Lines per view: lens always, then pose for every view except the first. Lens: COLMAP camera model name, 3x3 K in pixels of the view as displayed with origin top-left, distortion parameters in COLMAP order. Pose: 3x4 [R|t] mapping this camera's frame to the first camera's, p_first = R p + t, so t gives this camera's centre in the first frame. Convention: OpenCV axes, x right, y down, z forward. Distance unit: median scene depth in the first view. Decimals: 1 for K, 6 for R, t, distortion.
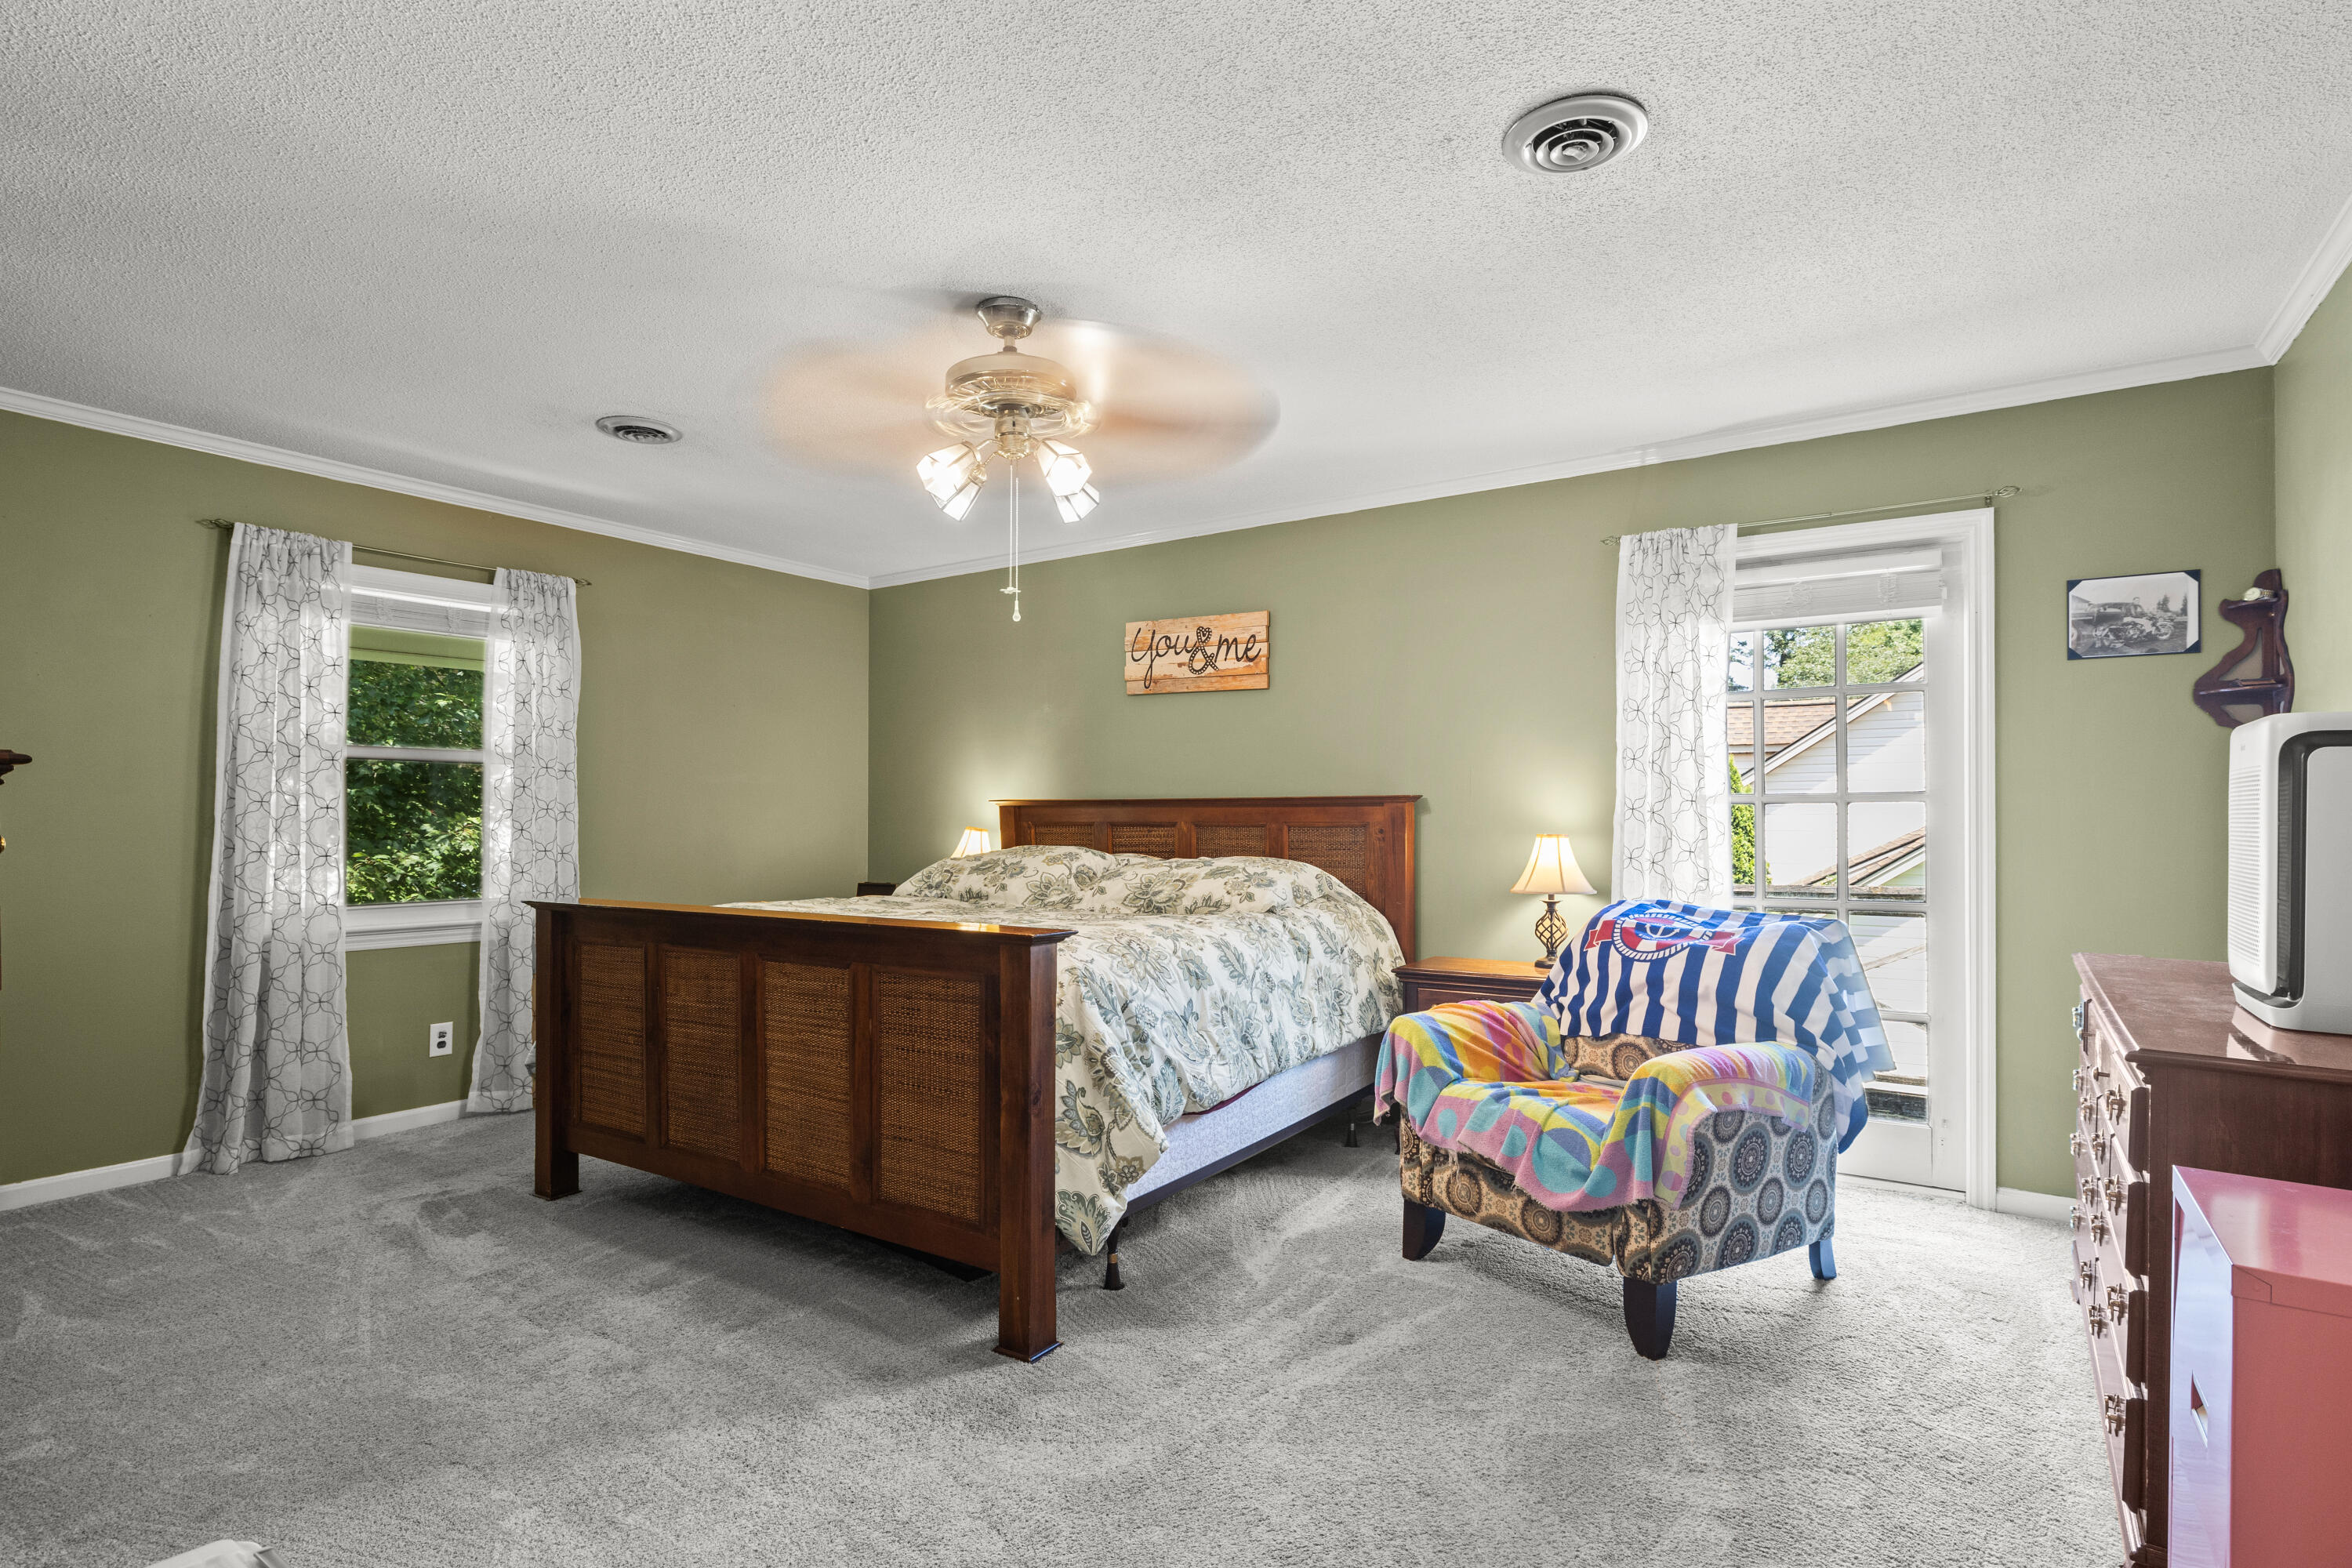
lens RADIAL K [[1185.4, 0, 1176.7], [0, 1185.4, 800.6], [0, 0, 1]] dist [-0.021325, -0.000885]
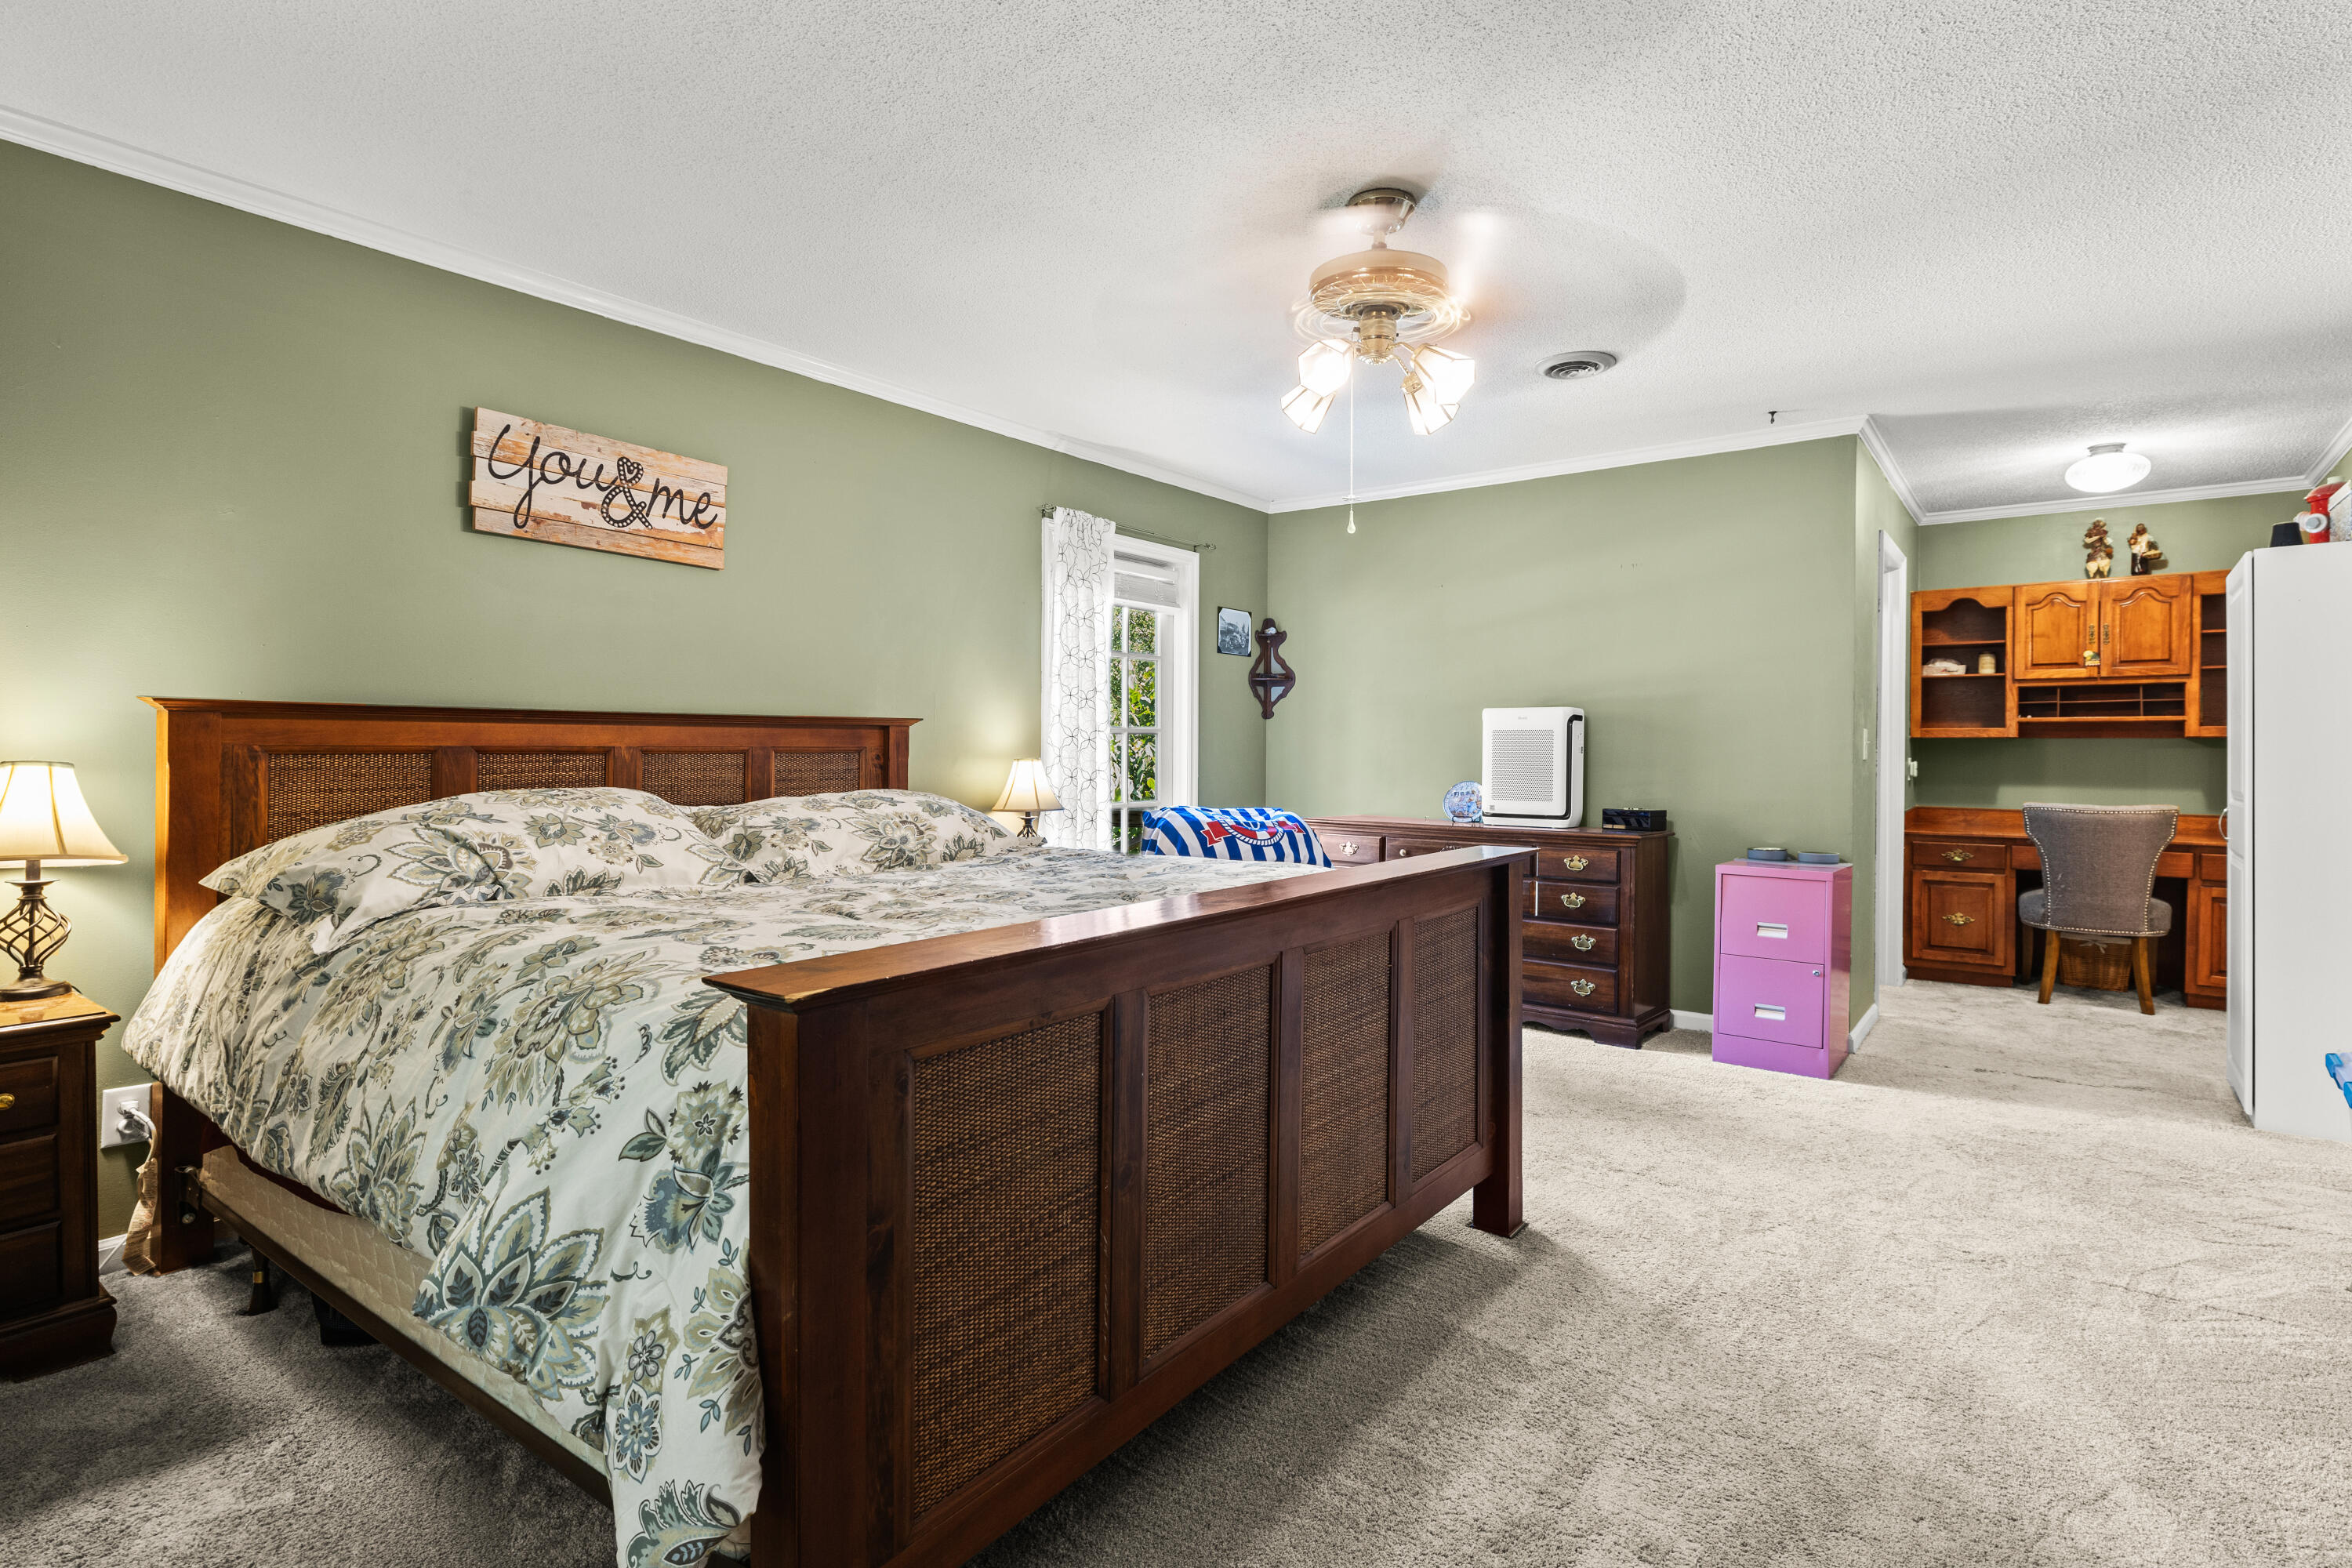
lens RADIAL K [[1185.4, 0, 1176.8], [0, 1185.4, 768.2], [0, 0, 1]] dist [-0.021325, -0.000885]
pose [[0.037624, -0.016991, 0.999147, -0.652577], [-0.019623, 0.999650, 0.017738, 0.012366], [-0.999099, -0.020273, 0.037278, 0.668015]]
